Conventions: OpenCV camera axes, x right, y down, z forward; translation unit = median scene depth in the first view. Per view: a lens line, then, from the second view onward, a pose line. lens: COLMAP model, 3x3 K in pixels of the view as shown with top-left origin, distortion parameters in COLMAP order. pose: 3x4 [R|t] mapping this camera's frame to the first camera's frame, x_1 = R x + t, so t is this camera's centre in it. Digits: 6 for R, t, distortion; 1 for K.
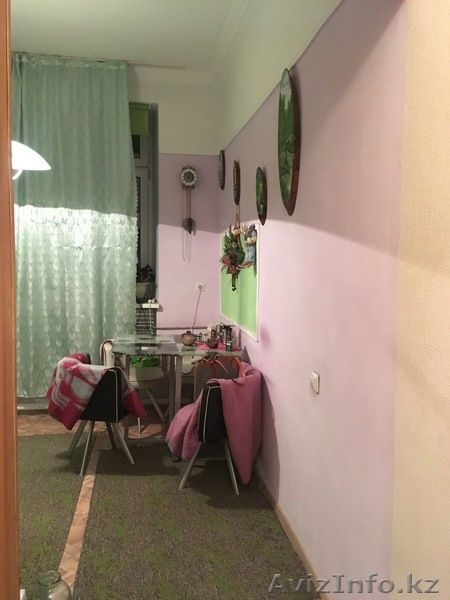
lens RADIAL K [[513.7, 0, 226.4], [0, 513.7, 300.8], [0, 0, 1]] dist [0.084406, -0.102627]
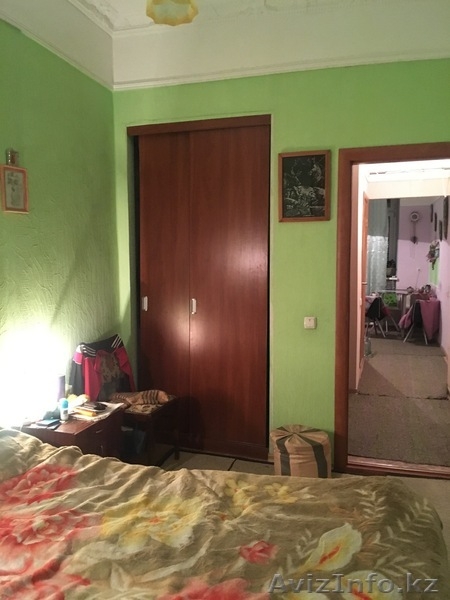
lens RADIAL K [[513.7, 0, 224.6], [0, 513.7, 297.0], [0, 0, 1]] dist [0.084406, -0.102627]
pose [[0.896858, 0.024495, -0.441639, 0.184790], [-0.027740, 0.999615, -0.000891, 0.114488], [0.441447, 0.013051, 0.897192, -1.300971]]
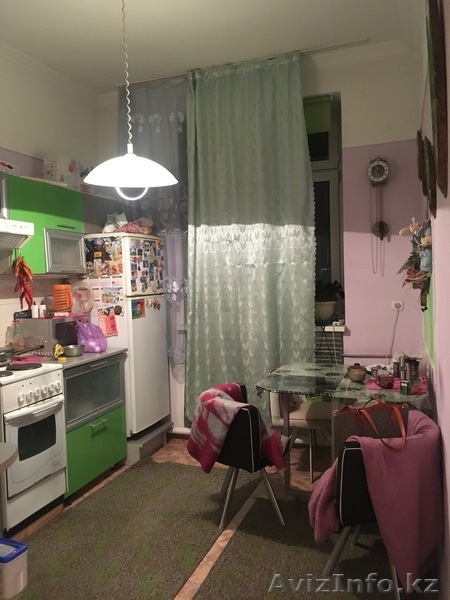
lens RADIAL K [[513.7, 0, 223.3], [0, 513.7, 300.2], [0, 0, 1]] dist [0.084406, -0.102627]
pose [[0.870474, -0.020727, -0.491777, 0.120230], [0.004892, 0.999428, -0.033465, -0.010653], [0.492190, 0.026725, 0.870078, 0.182974]]
